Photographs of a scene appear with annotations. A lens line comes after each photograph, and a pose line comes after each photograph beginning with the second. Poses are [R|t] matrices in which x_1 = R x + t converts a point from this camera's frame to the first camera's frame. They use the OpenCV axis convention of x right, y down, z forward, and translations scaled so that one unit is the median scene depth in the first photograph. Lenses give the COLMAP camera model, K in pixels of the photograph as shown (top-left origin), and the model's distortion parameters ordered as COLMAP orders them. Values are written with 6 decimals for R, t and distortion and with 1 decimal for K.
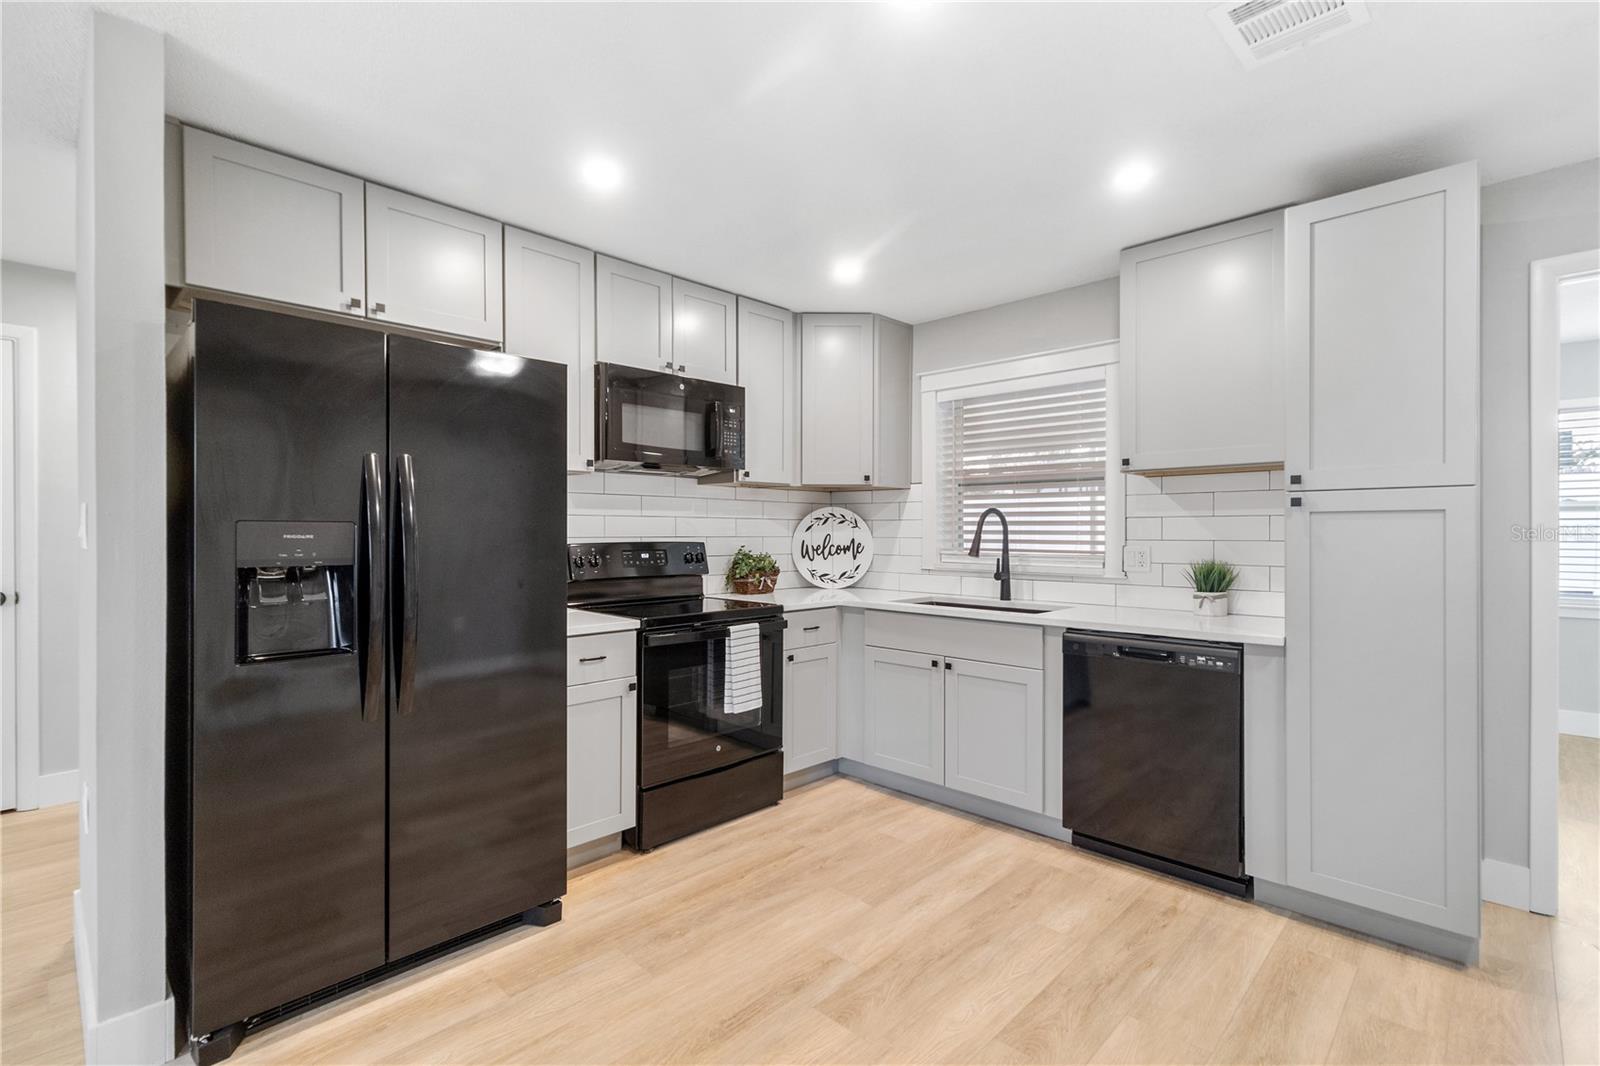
lens RADIAL K [[728.7, 0, 801.5], [0, 728.7, 534.9], [0, 0, 1]] dist [0.001326, 0.000378]
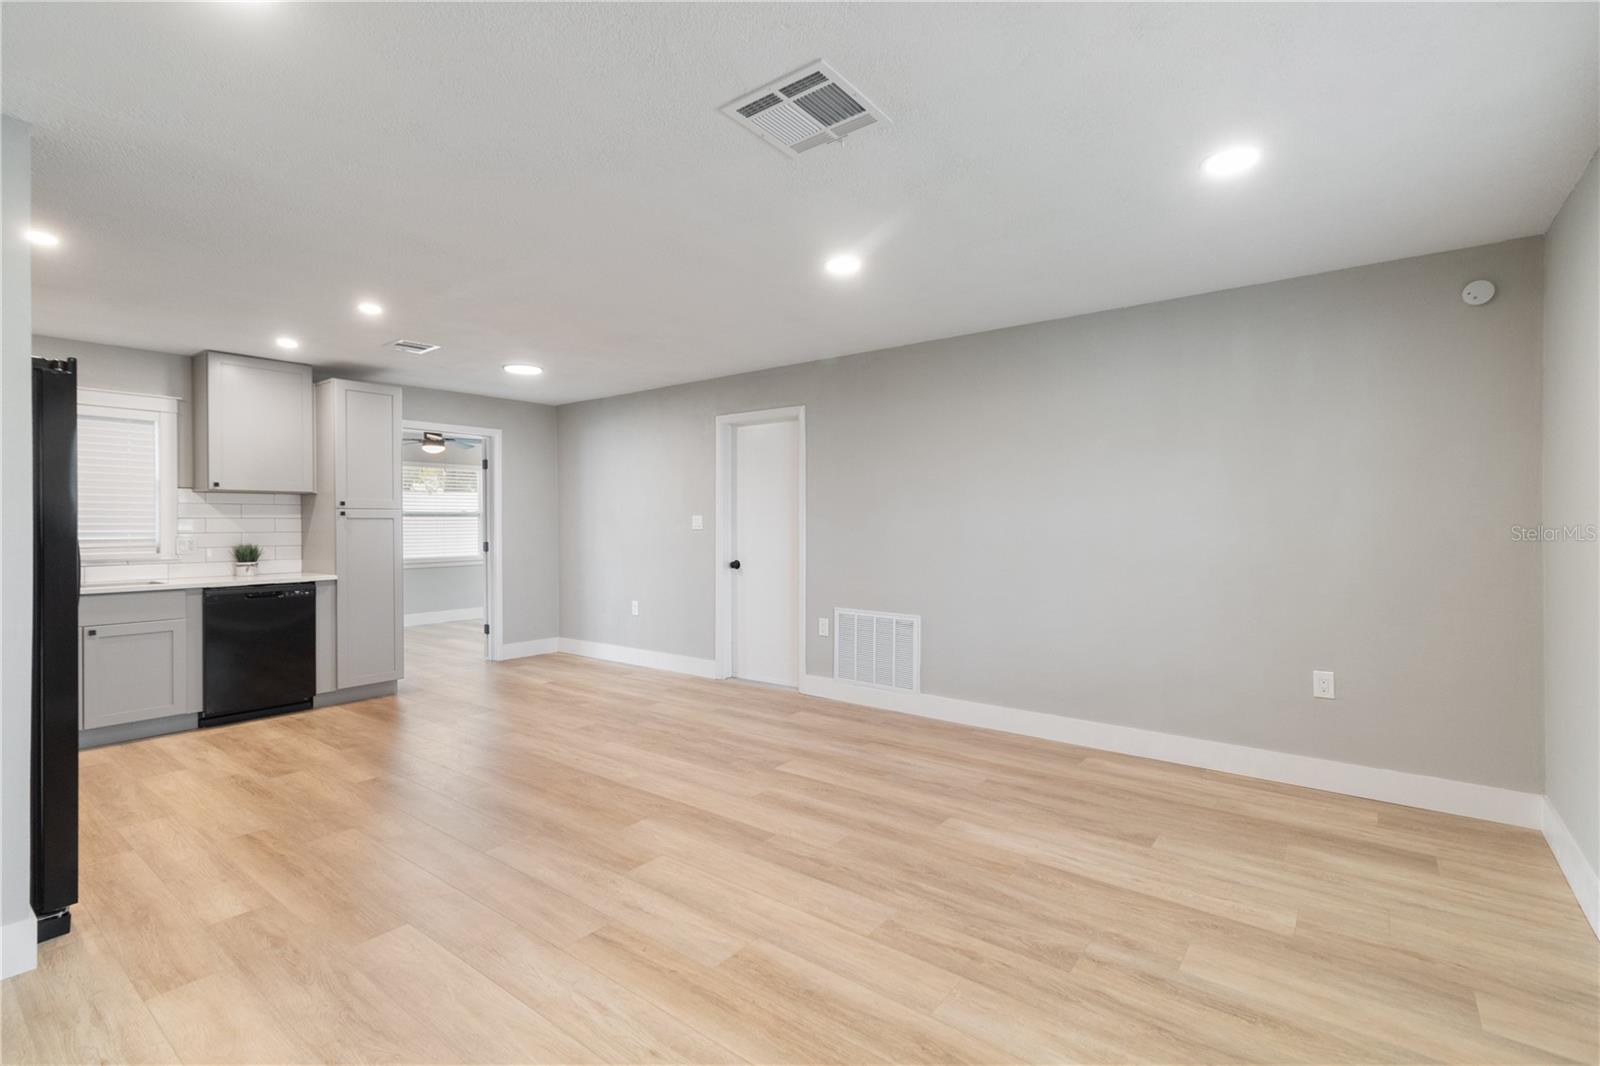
lens RADIAL K [[734.2, 0, 802.9], [0, 734.2, 531.4], [0, 0, 1]] dist [0.001605, 0.000557]
pose [[-0.110323, -0.010834, 0.993837, -1.451029], [0.006712, 0.999910, 0.011645, -0.006361], [-0.993873, 0.007955, -0.110240, -0.123240]]
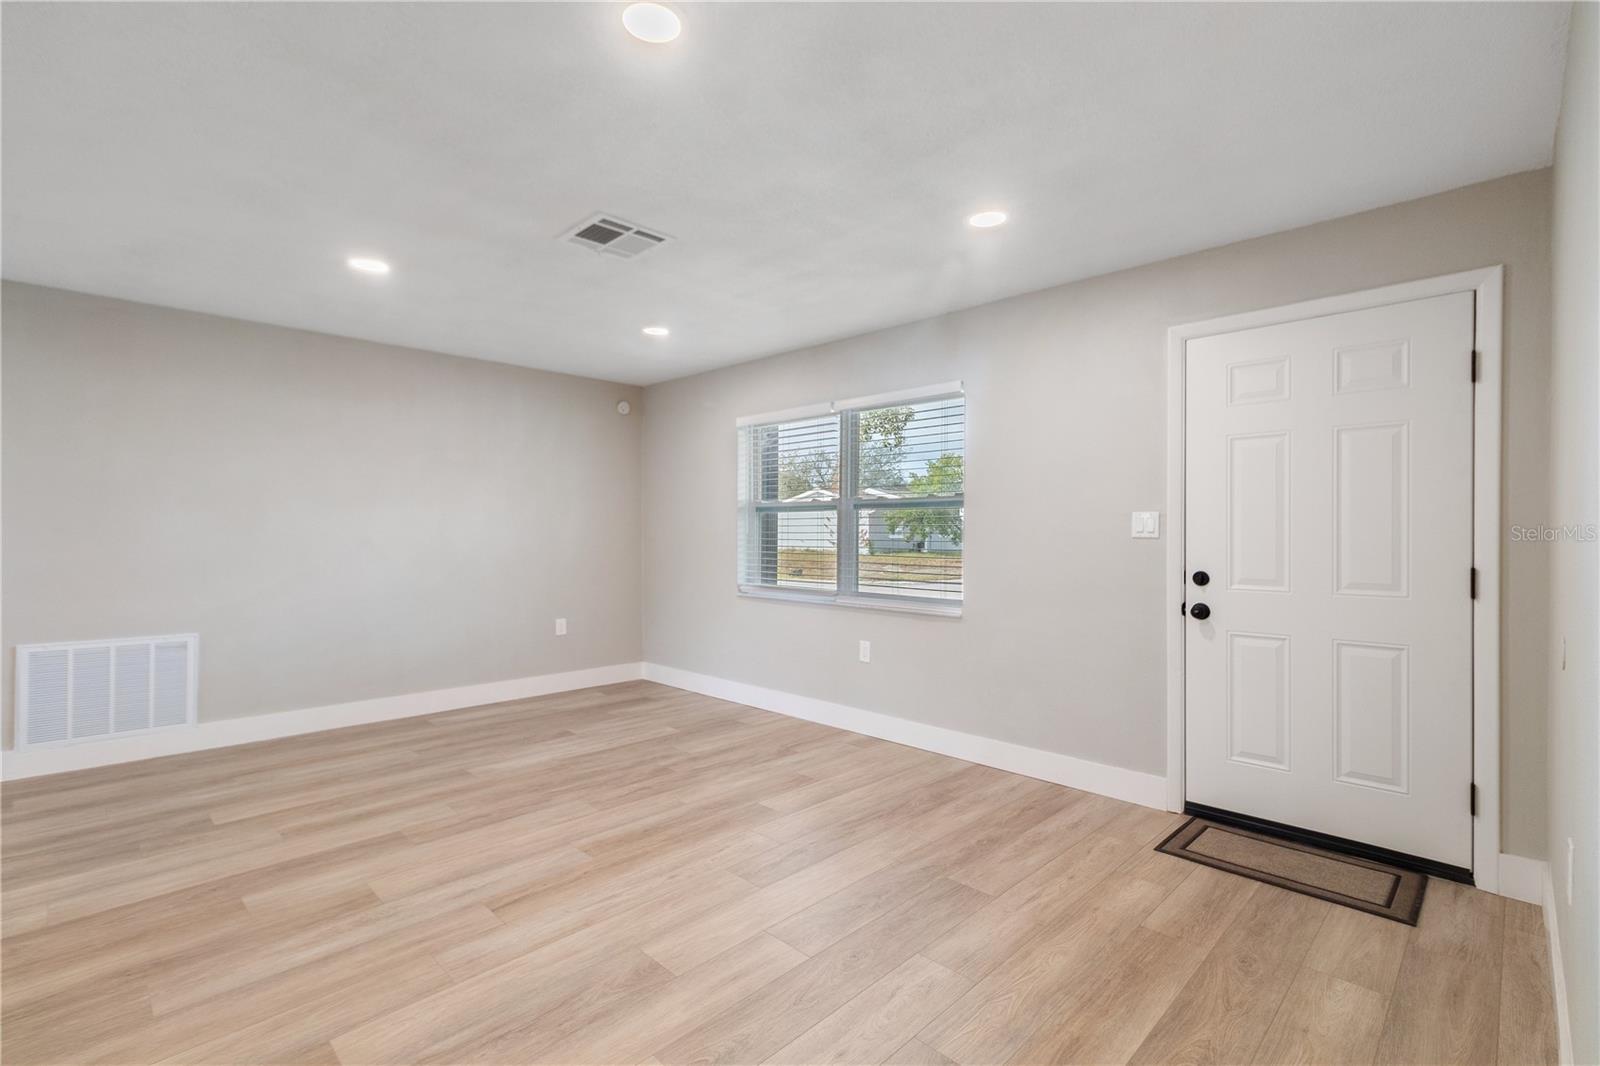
lens RADIAL K [[724.1, 0, 802.6], [0, 724.1, 536.1], [0, 0, 1]] dist [0.002838, 0.000151]
pose [[-0.999958, -0.002375, 0.008882, -0.975409], [-0.002278, 0.999938, 0.010923, 0.000980], [-0.008907, 0.010902, -0.999901, 0.889314]]
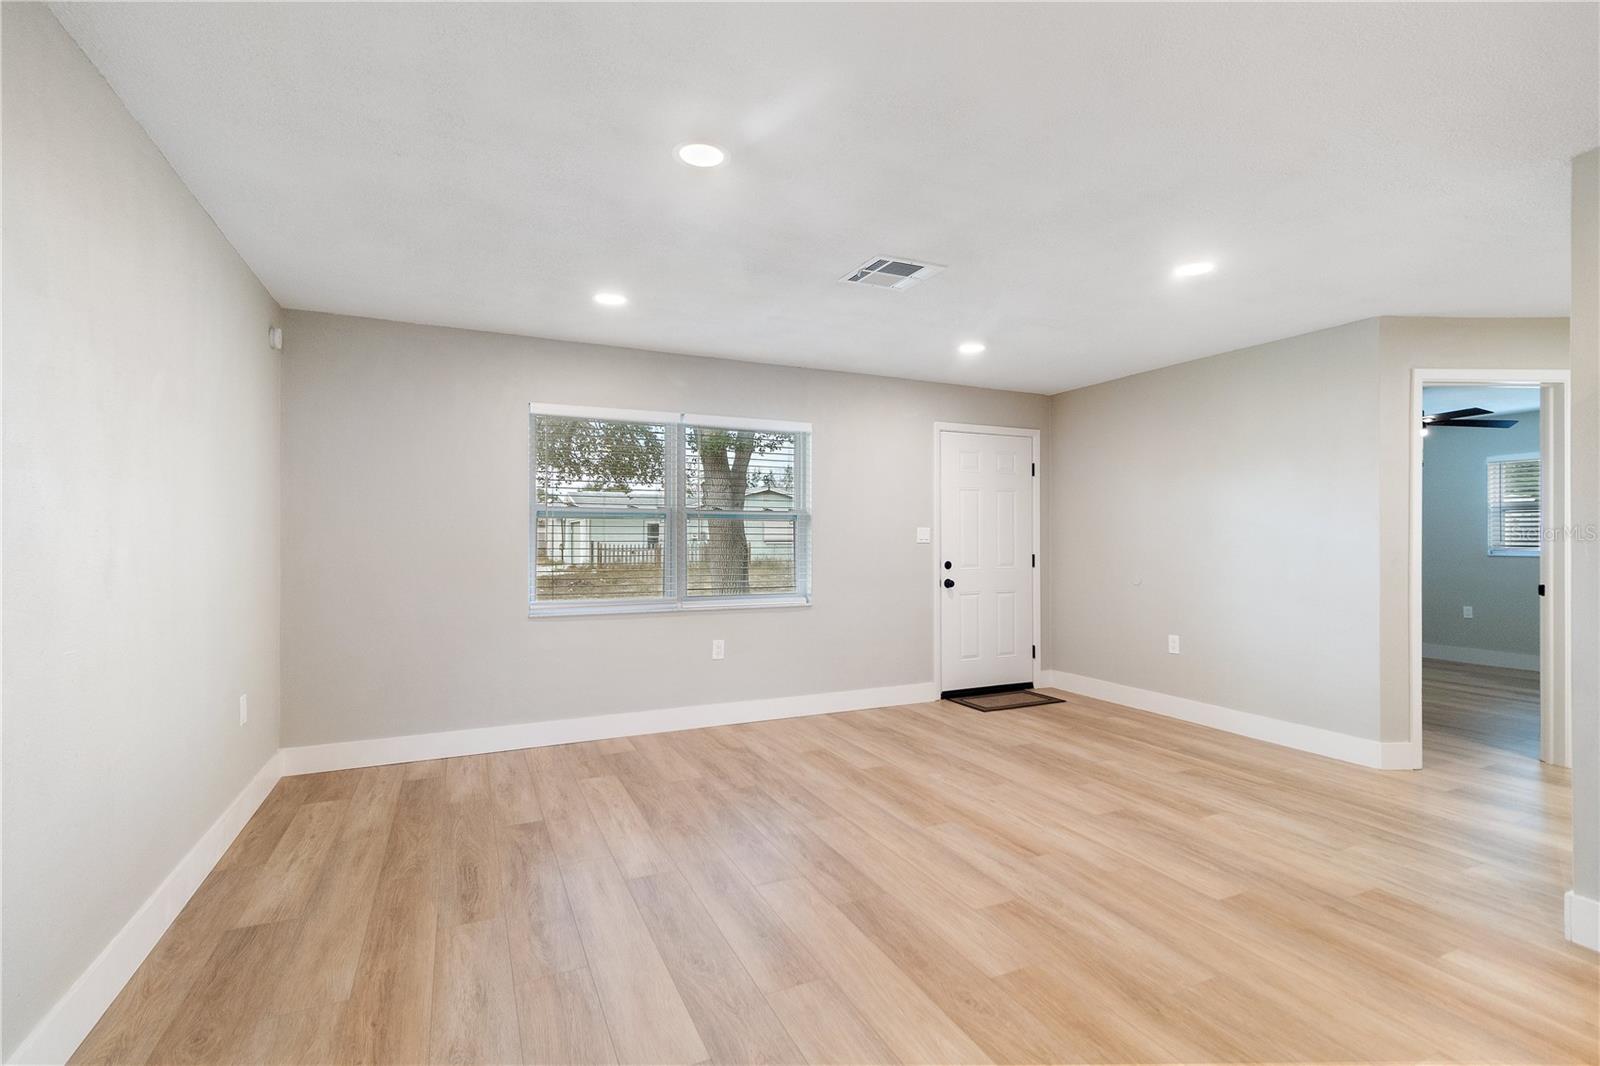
lens RADIAL K [[729.8, 0, 800.9], [0, 729.8, 537.7], [0, 0, 1]] dist [0.000395, 0.000217]
pose [[-0.359266, -0.002550, -0.933232, 0.511681], [-0.004542, 0.999989, -0.000984, 0.004598], [0.933224, 0.003885, -0.359273, 0.083105]]
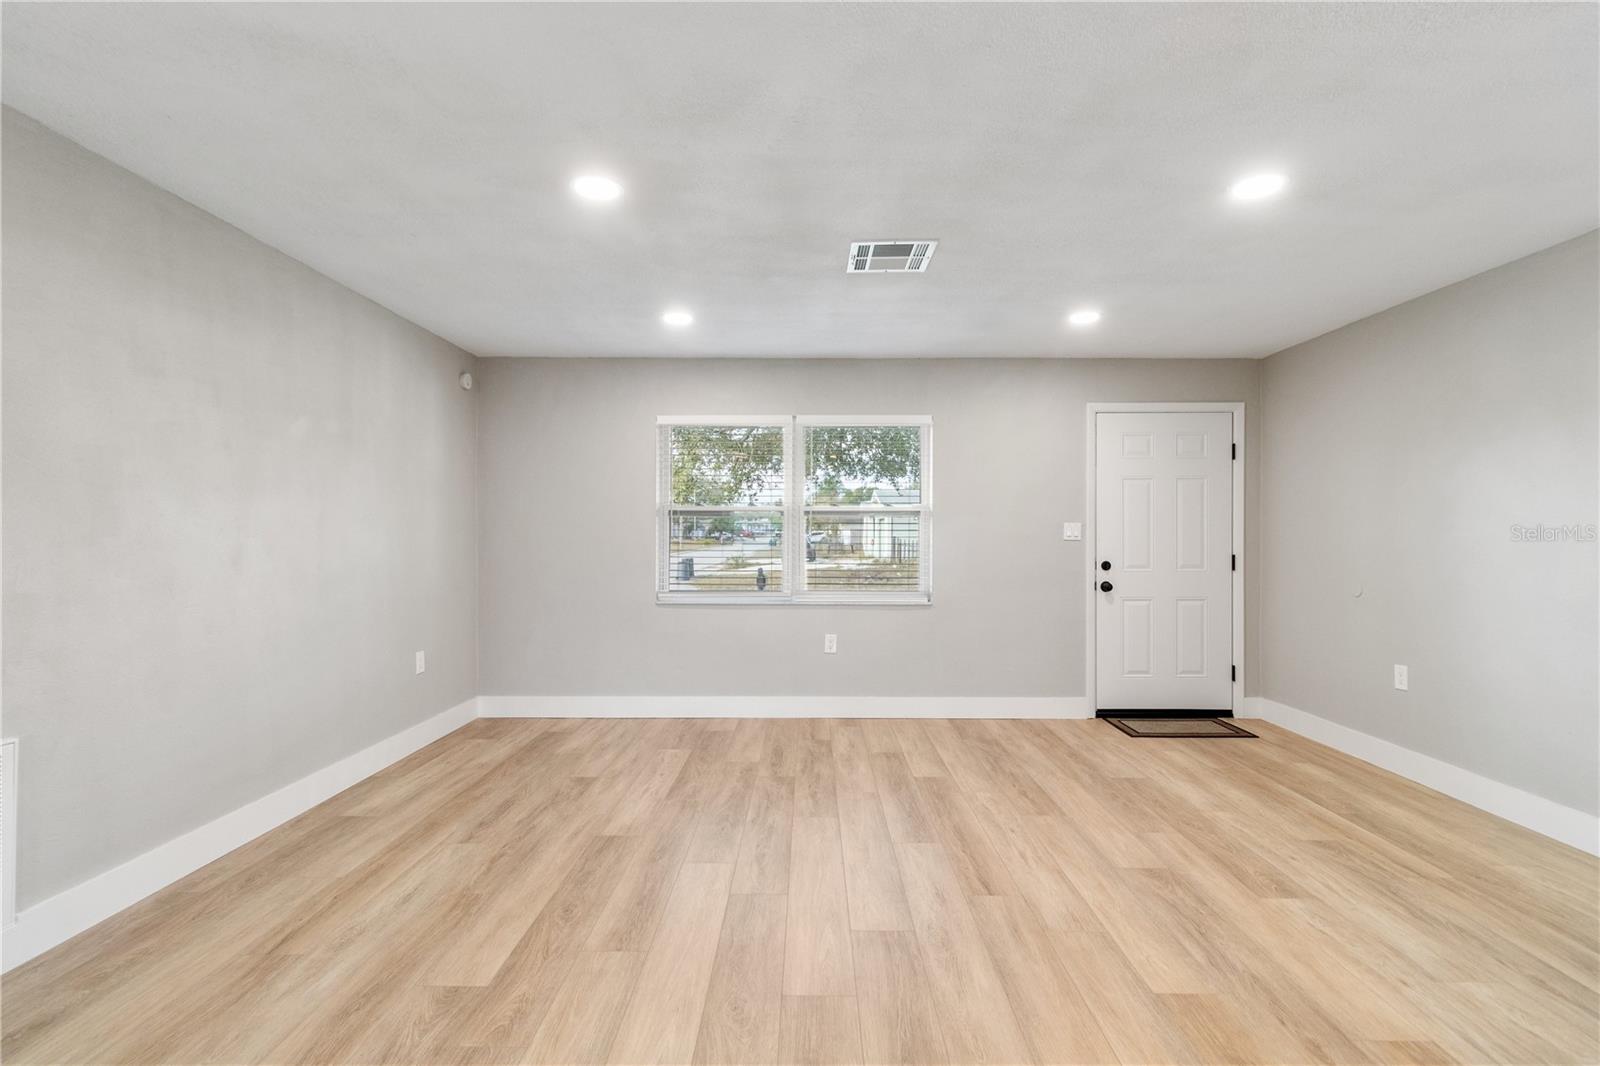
lens RADIAL K [[728.7, 0, 801.5], [0, 728.7, 534.9], [0, 0, 1]] dist [0.001326, 0.000378]
pose [[-0.727844, -0.001364, -0.685741, 0.216779], [-0.005162, 0.999981, 0.003491, 0.000241], [0.685723, 0.006081, -0.727837, 0.534600]]
